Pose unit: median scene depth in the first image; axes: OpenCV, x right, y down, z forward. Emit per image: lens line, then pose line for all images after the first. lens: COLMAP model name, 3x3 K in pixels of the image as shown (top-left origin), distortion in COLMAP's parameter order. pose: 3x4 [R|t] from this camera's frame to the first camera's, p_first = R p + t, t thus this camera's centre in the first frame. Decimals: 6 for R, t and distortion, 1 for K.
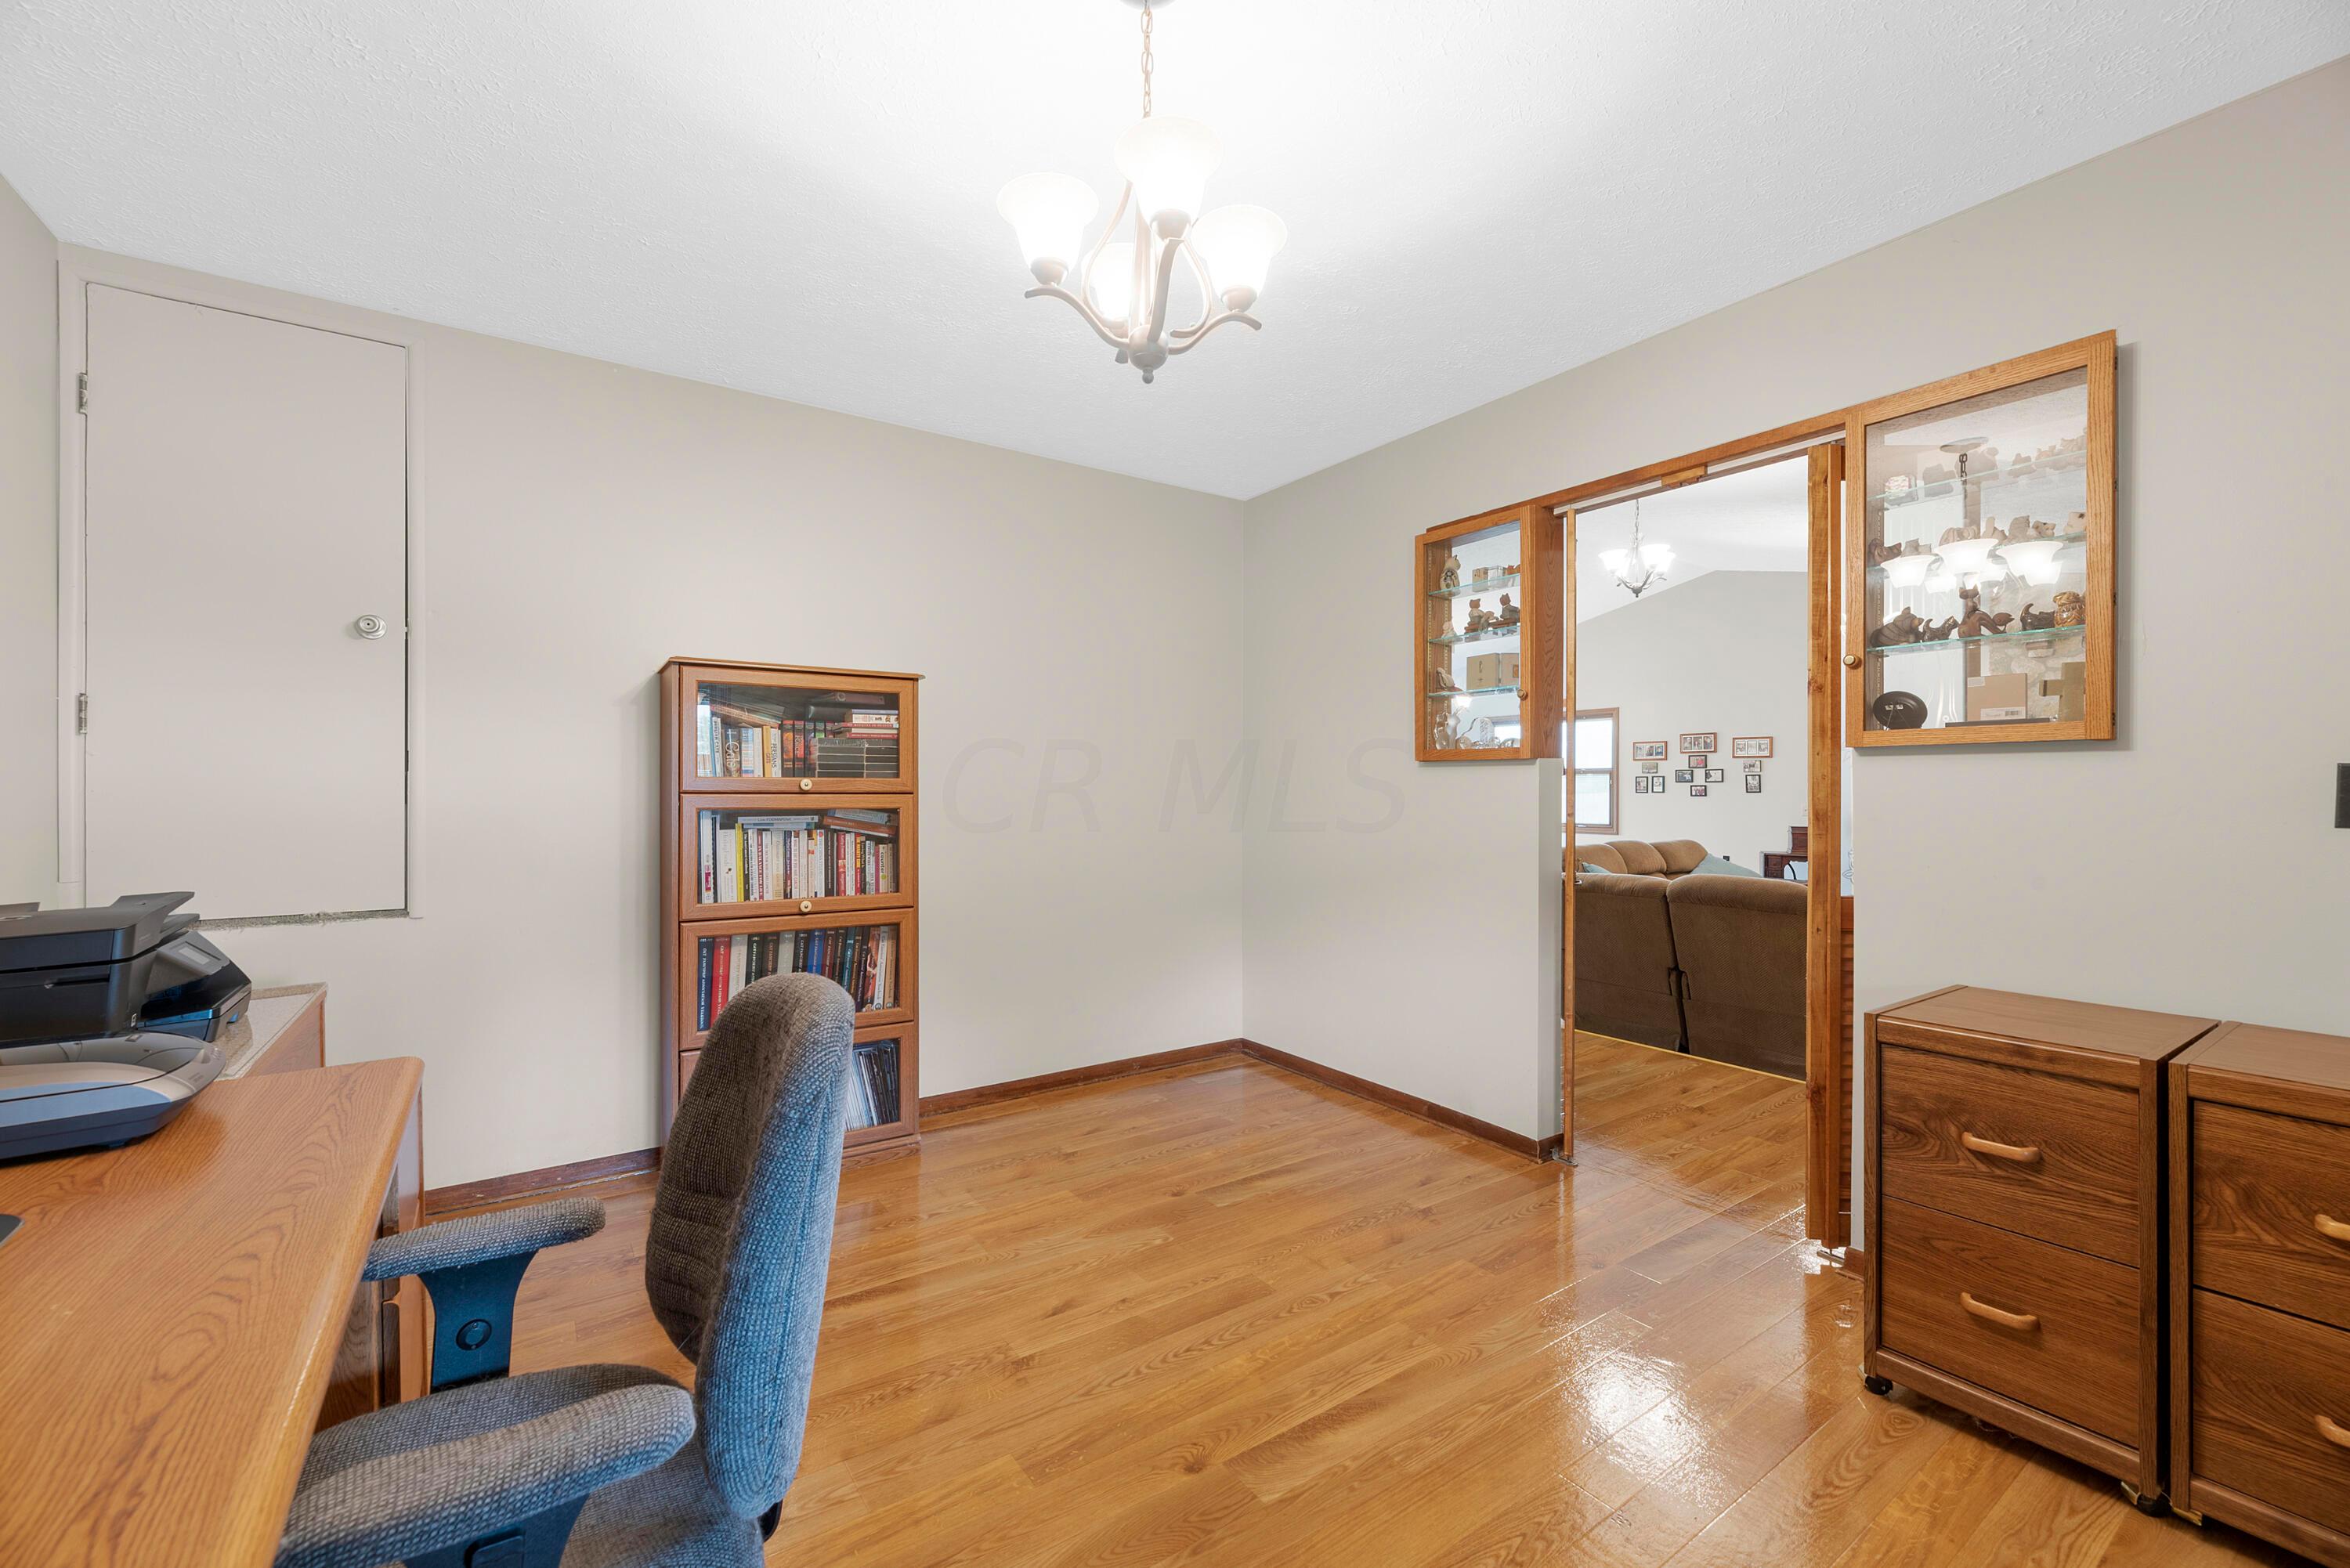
lens RADIAL K [[942.8, 0, 1153.5], [0, 942.8, 790.9], [0, 0, 1]] dist [-0.001687, -0.000300]
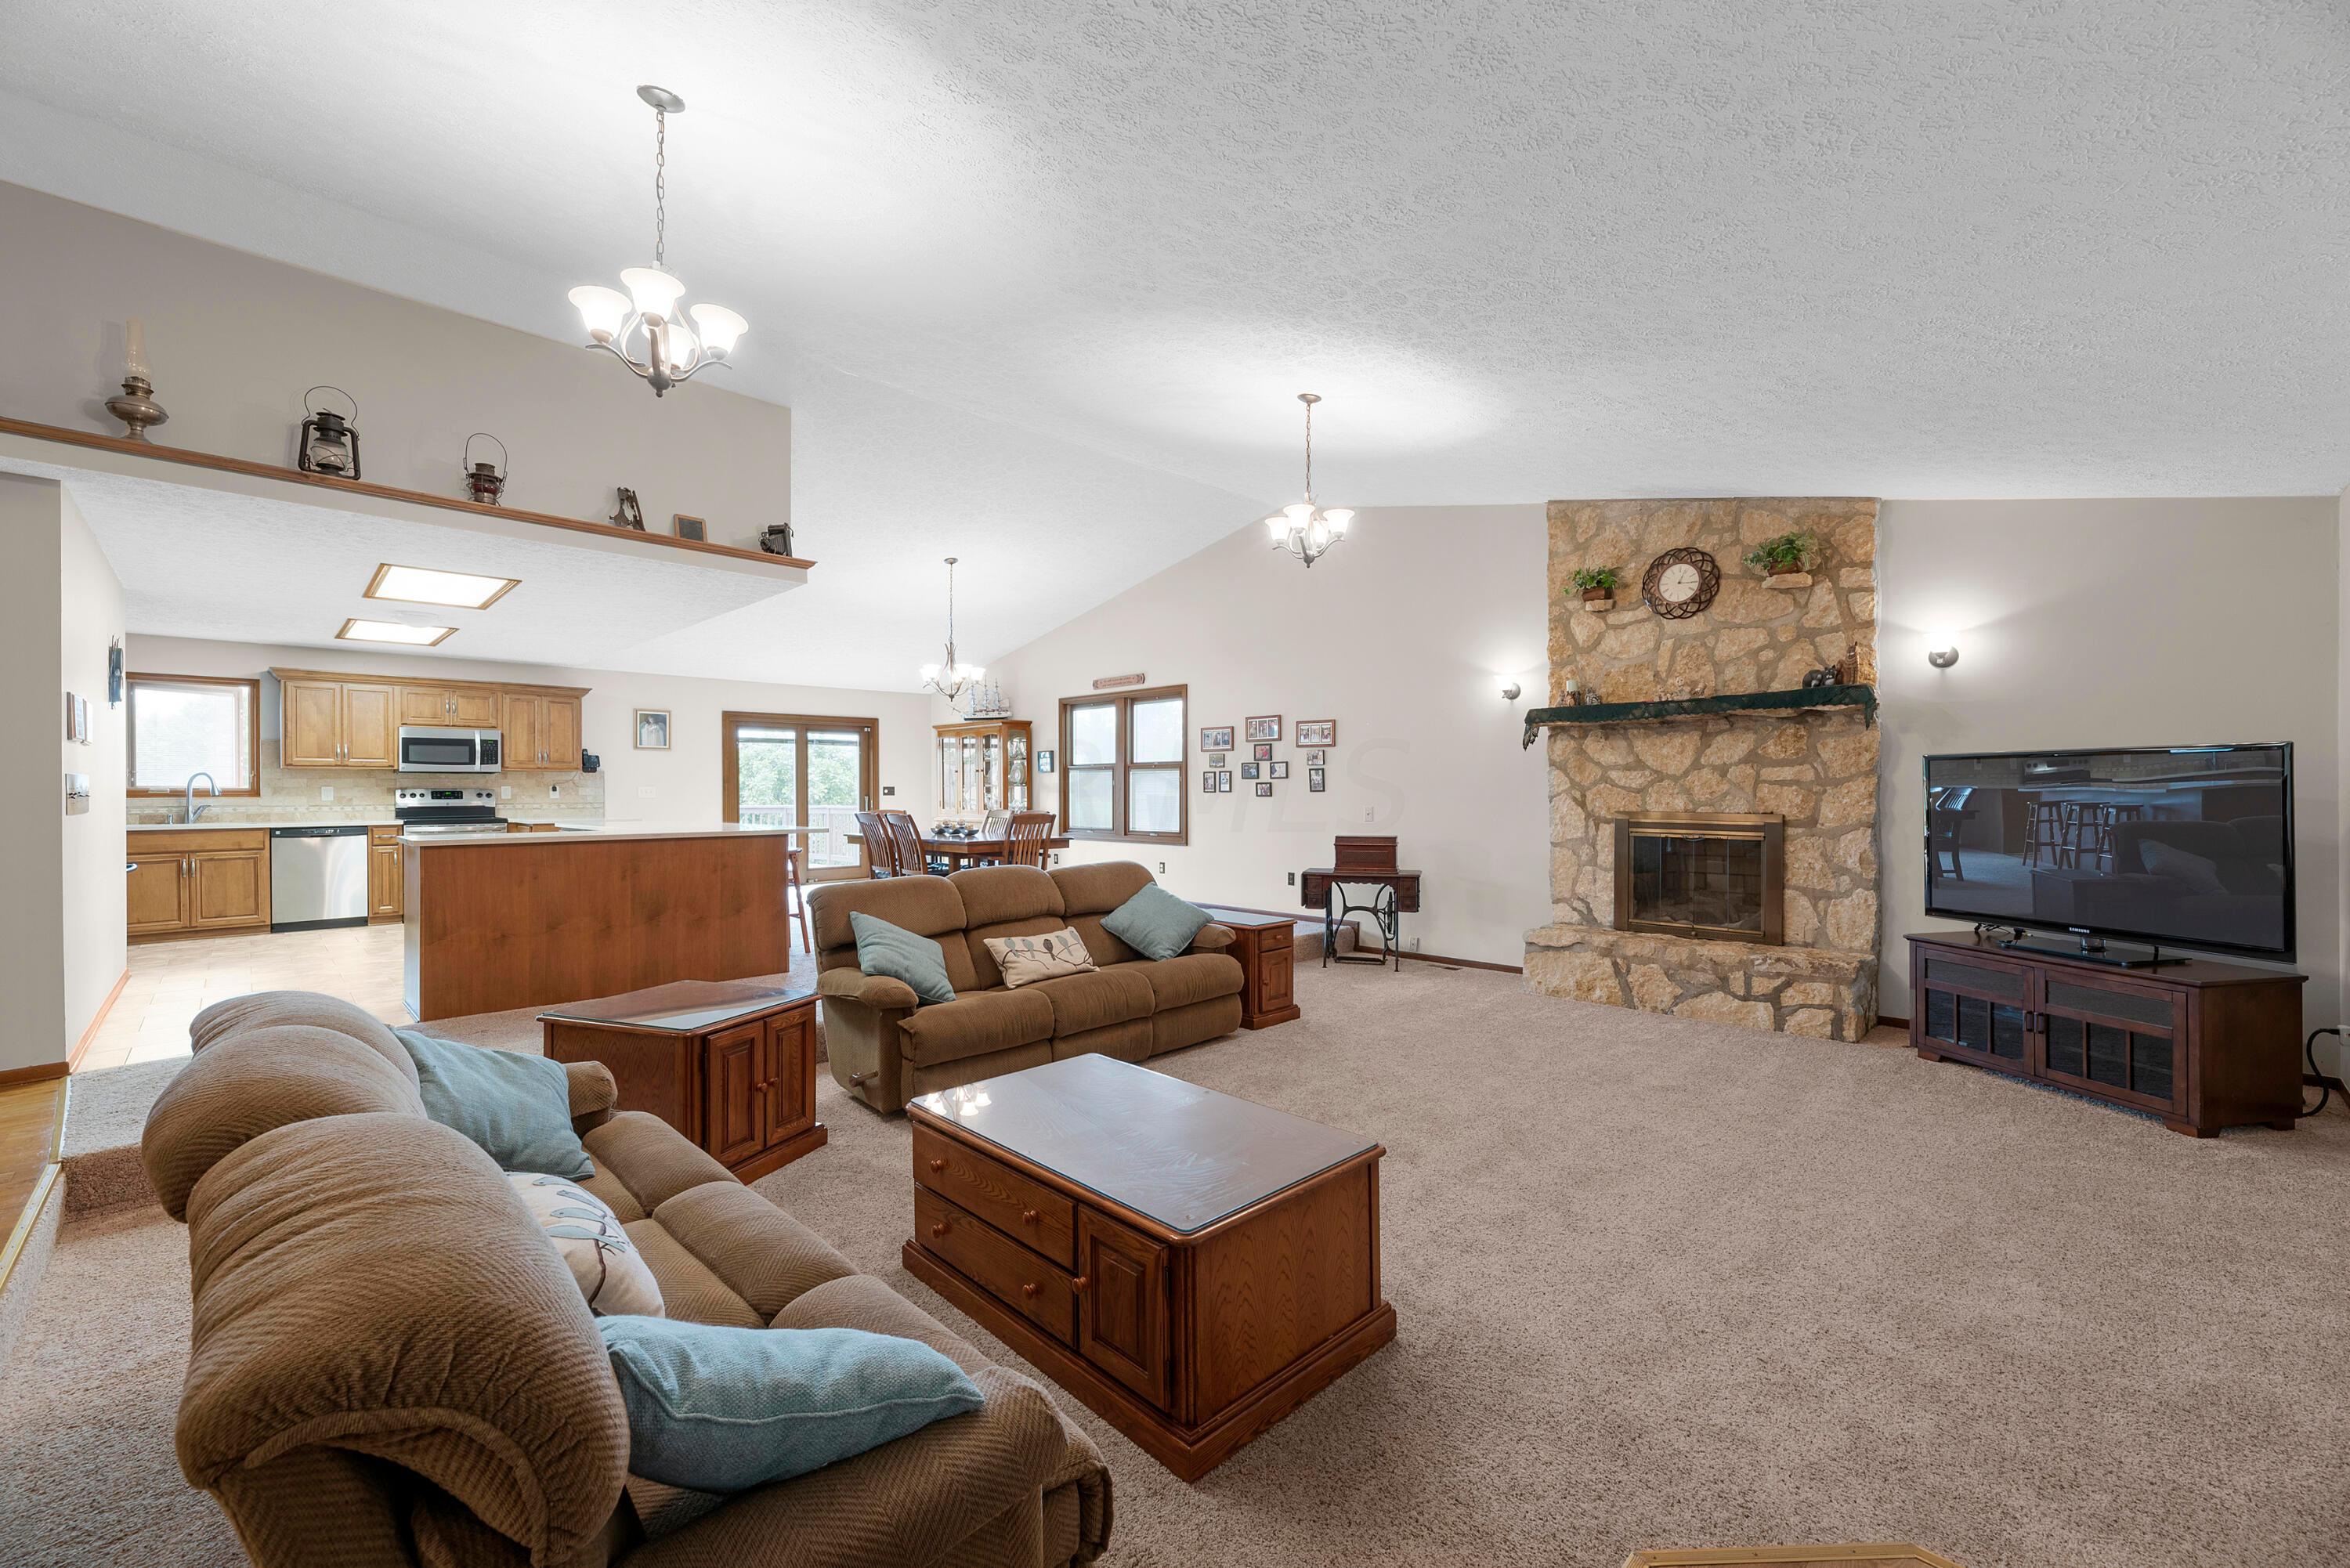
lens RADIAL K [[942.8, 0, 1165.0], [0, 942.8, 791.1], [0, 0, 1]] dist [-0.001687, -0.000300]
pose [[0.980281, -0.001404, 0.197603, 0.842146], [0.001914, 0.999995, -0.002393, 0.007152], [-0.197598, 0.002724, 0.980279, 0.612379]]
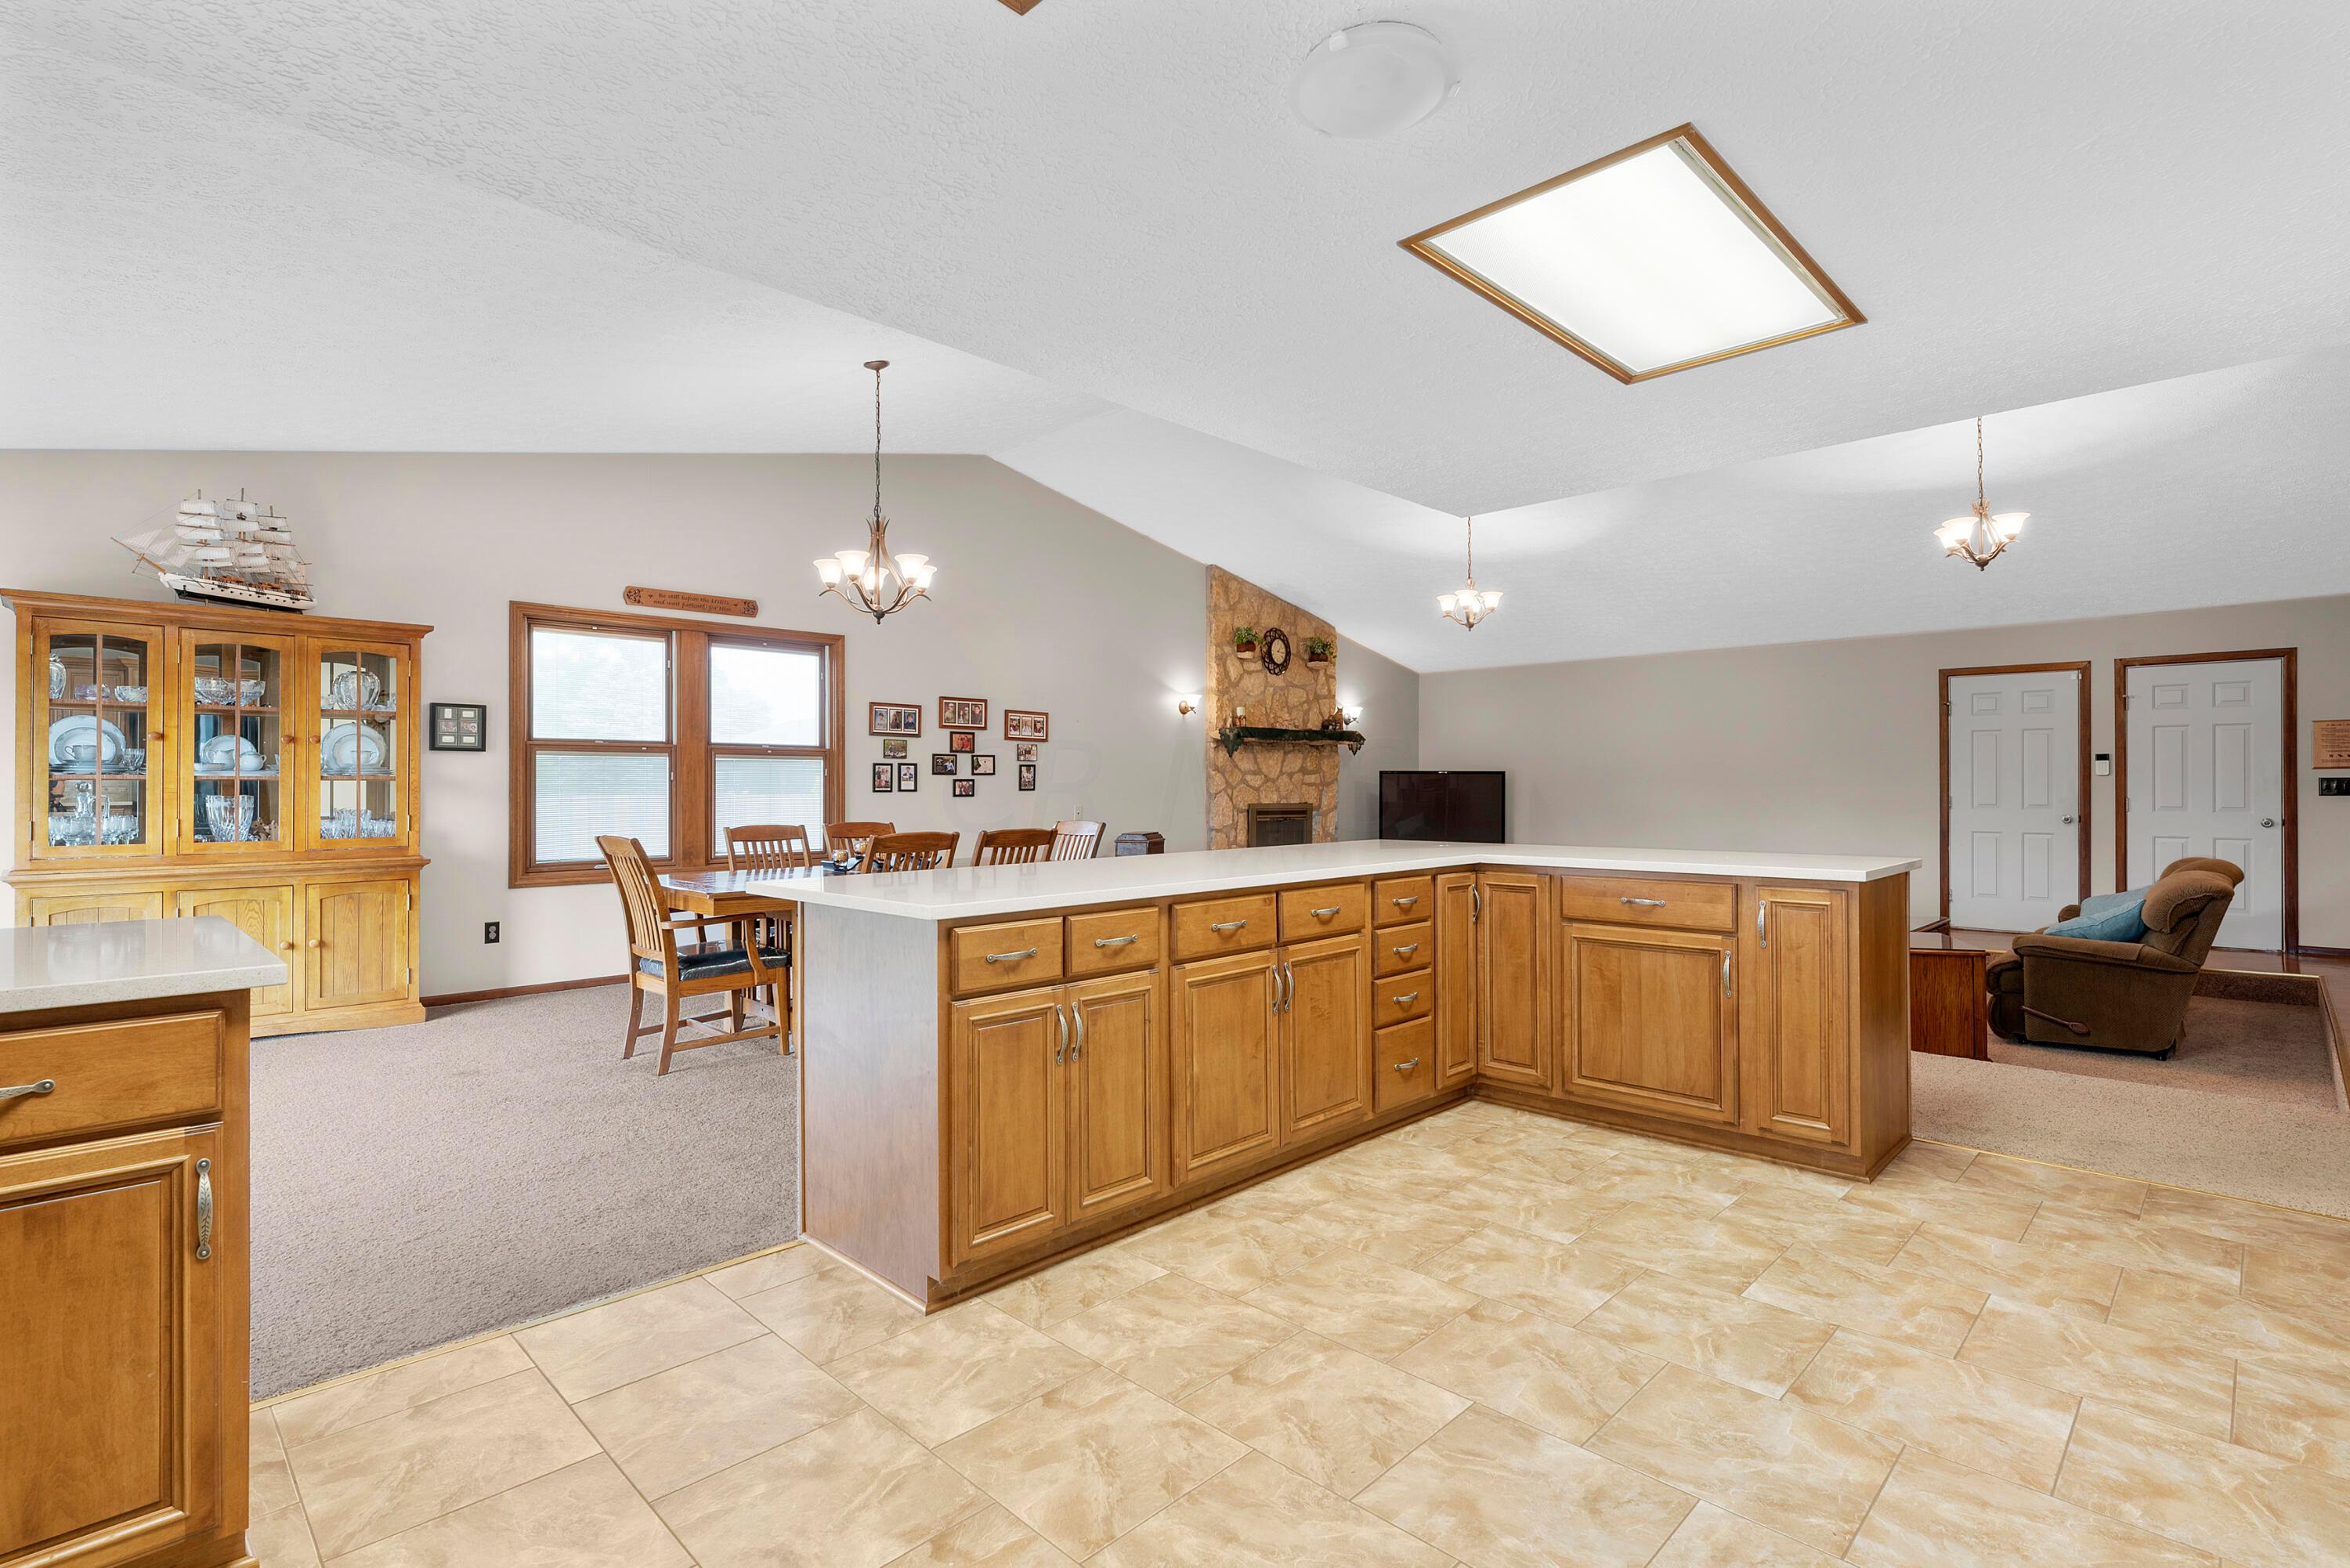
lens RADIAL K [[1124.0, 0, 1155.3], [0, 1124.0, 771.6], [0, 0, 1]] dist [-0.000921, -0.002558]
pose [[-0.206418, 0.012539, 0.978384, -0.468682], [0.002443, 0.999921, -0.012299, -0.003872], [-0.978461, -0.000149, -0.206432, 2.524148]]
